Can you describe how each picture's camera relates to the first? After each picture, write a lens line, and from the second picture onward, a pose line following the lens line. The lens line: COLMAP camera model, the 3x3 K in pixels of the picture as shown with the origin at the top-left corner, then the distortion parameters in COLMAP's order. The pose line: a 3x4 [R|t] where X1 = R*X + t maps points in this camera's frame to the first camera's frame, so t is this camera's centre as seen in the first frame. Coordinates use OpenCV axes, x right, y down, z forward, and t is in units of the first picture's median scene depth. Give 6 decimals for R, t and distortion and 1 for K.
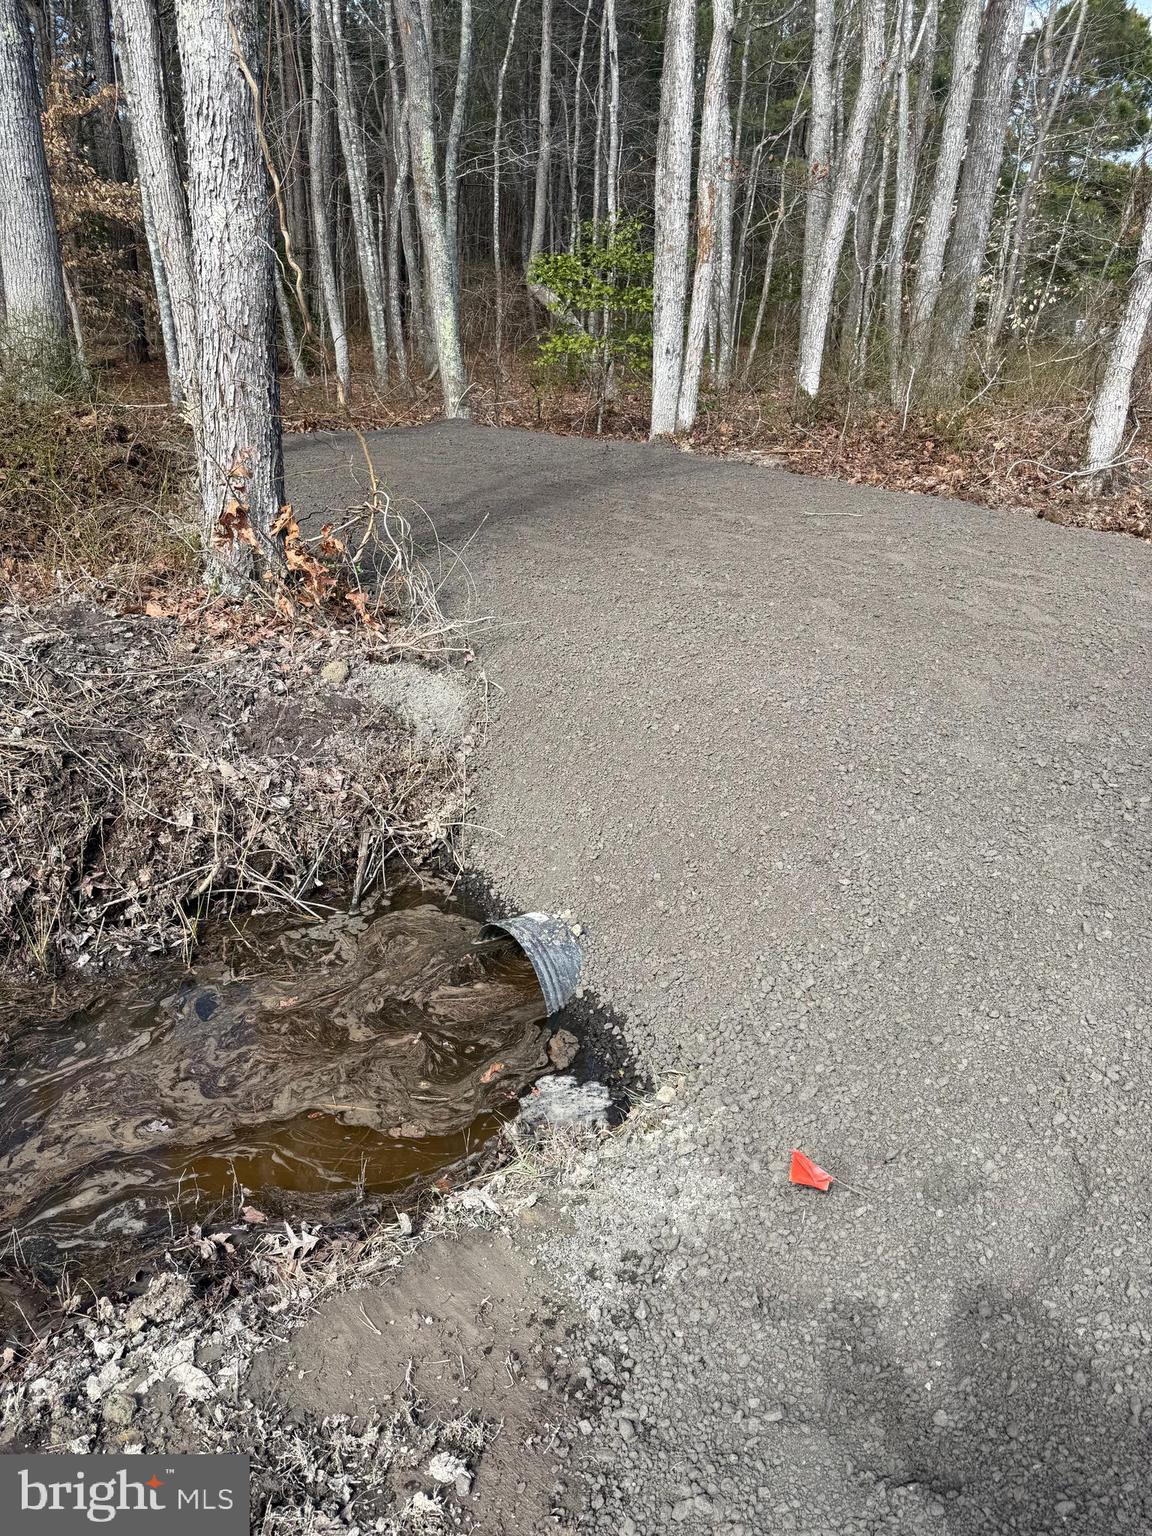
lens RADIAL K [[1100.9, 0, 576.0], [0, 1100.9, 768.0], [0, 0, 1]] dist [0.006009, -0.002879]
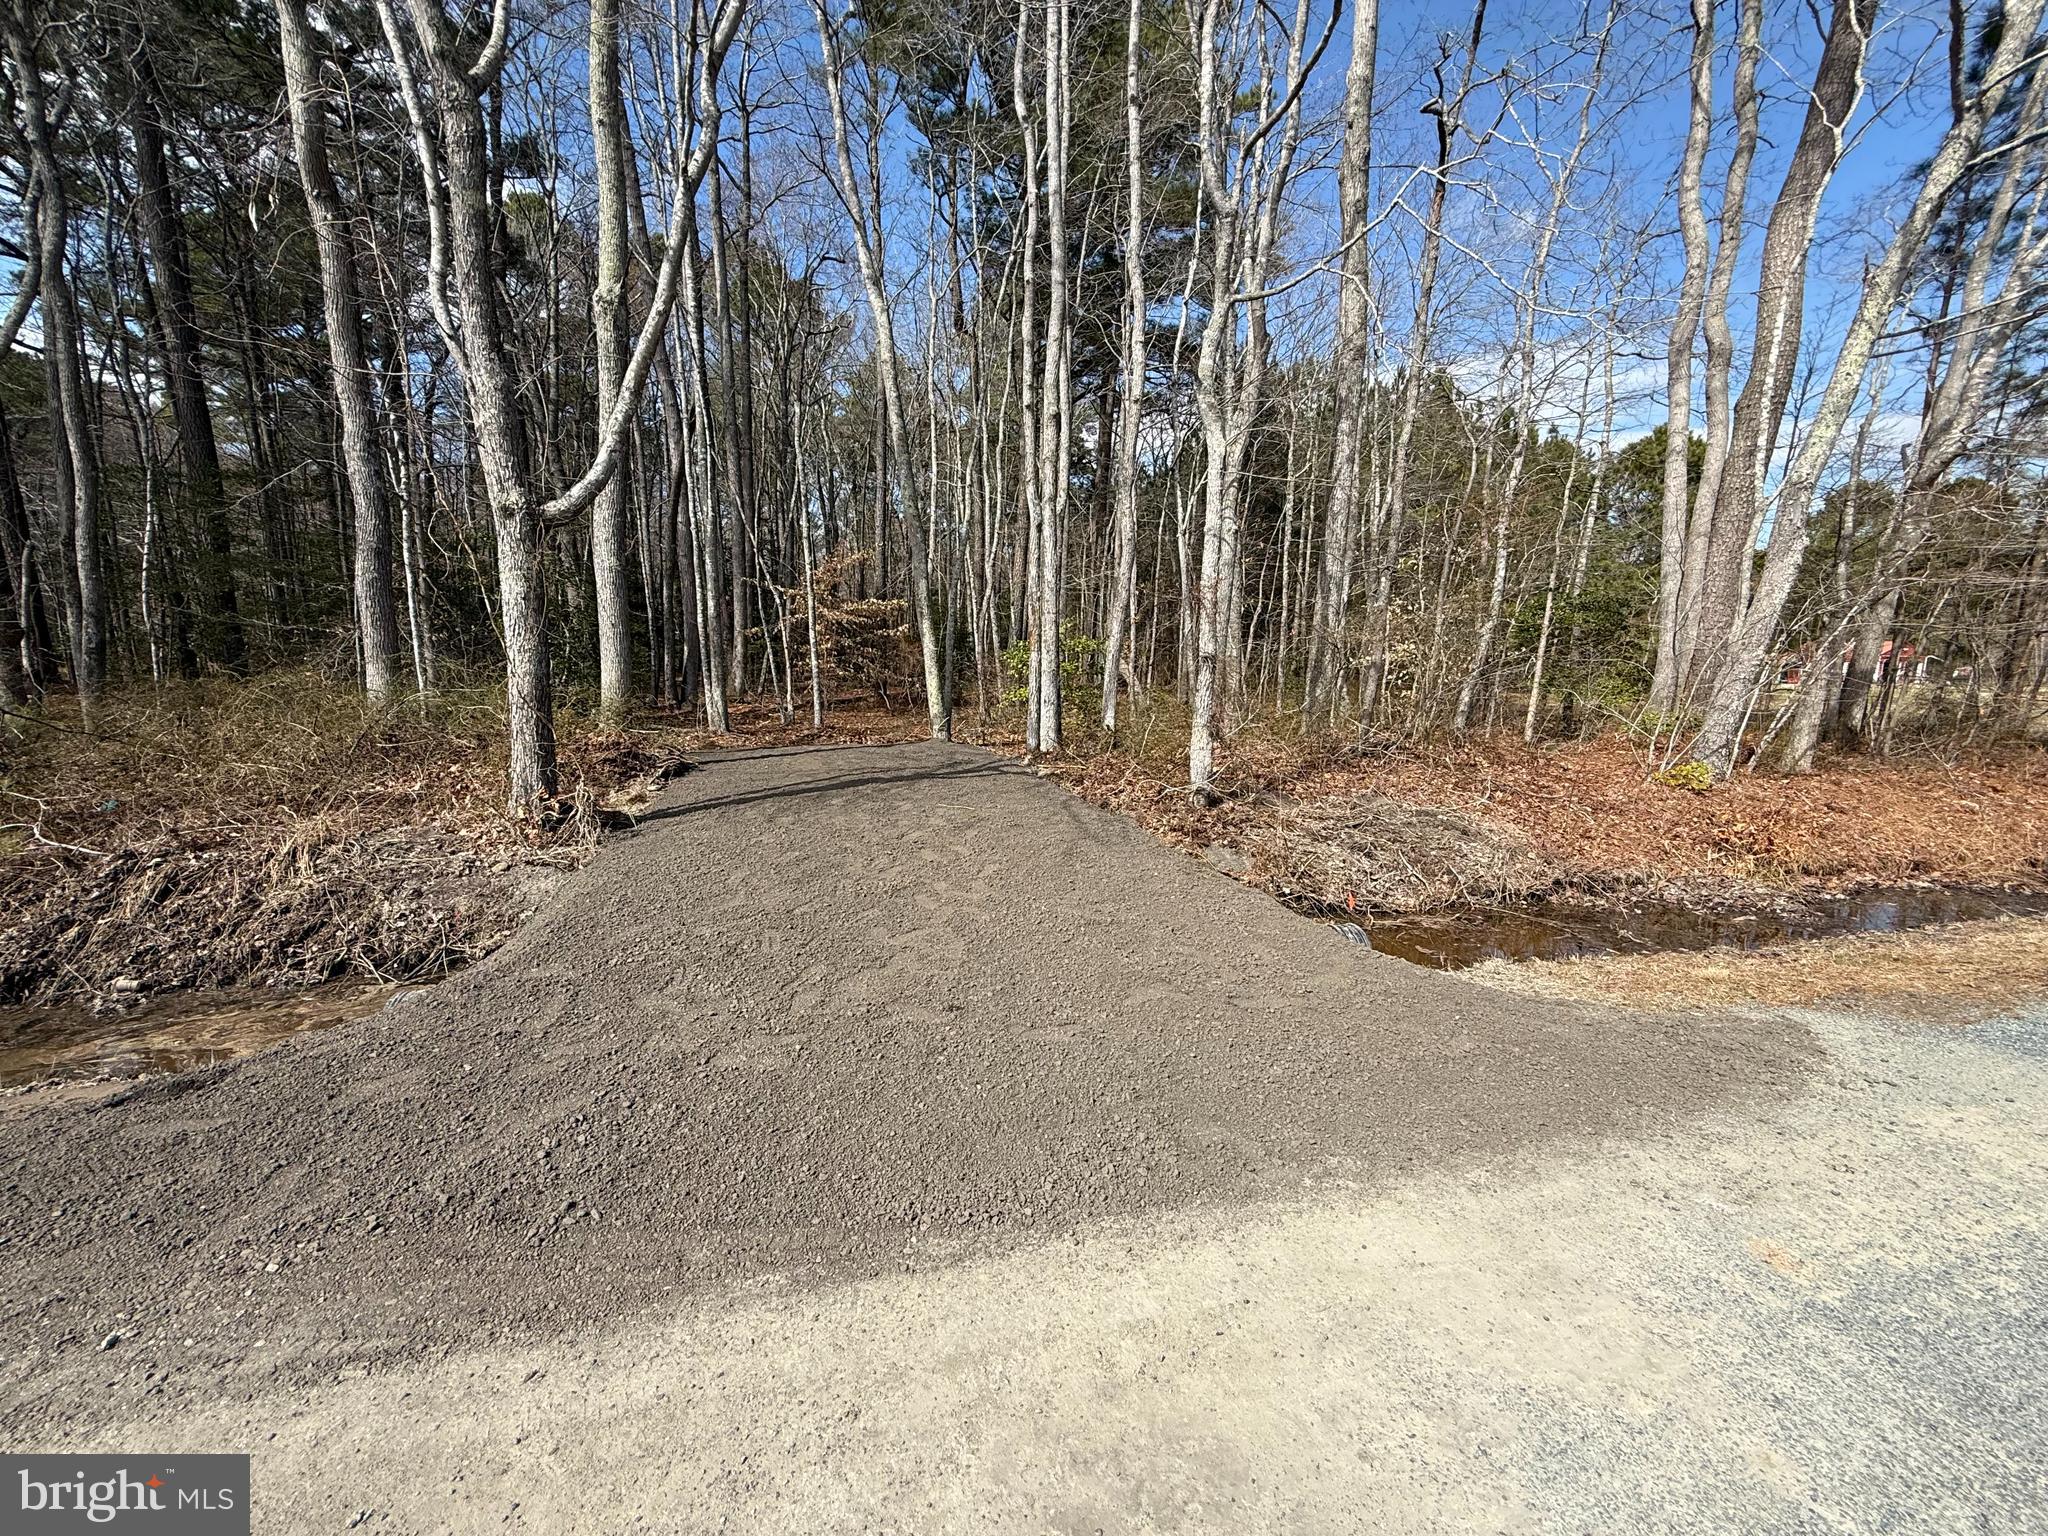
lens RADIAL K [[817.3, 0, 1024.0], [0, 817.3, 768.0], [0, 0, 1]] dist [0.000448, -0.000432]
pose [[0.941397, 0.039382, -0.334995, 1.209727], [-0.123103, 0.964768, -0.232526, -0.035800], [0.314035, 0.260138, 0.913077, -0.106486]]
